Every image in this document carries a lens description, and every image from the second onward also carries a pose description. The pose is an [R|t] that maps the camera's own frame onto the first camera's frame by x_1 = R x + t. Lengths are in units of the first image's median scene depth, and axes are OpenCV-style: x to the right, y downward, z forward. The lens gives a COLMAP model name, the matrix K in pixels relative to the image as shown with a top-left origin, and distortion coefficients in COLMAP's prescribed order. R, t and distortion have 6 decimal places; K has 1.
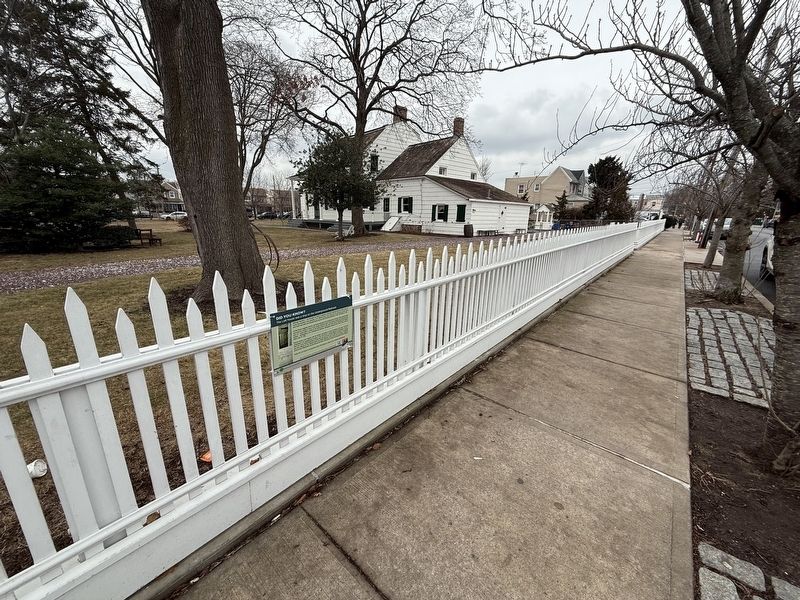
lens RADIAL K [[322.1, 0, 400.0], [0, 322.1, 300.0], [0, 0, 1]] dist [0.001614, 0.000008]
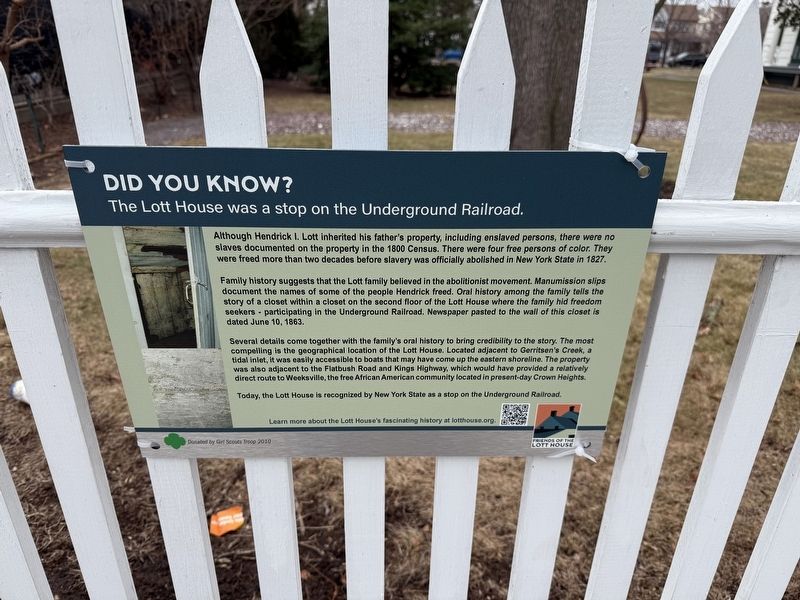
lens RADIAL K [[563.9, 0, 400.0], [0, 563.9, 300.0], [0, 0, 1]] dist [0.043477, -0.002076]
pose [[0.683276, 0.300084, -0.665646, -0.043504], [-0.207686, 0.953861, 0.216829, 0.016848], [0.700000, -0.009909, 0.714074, 0.757966]]
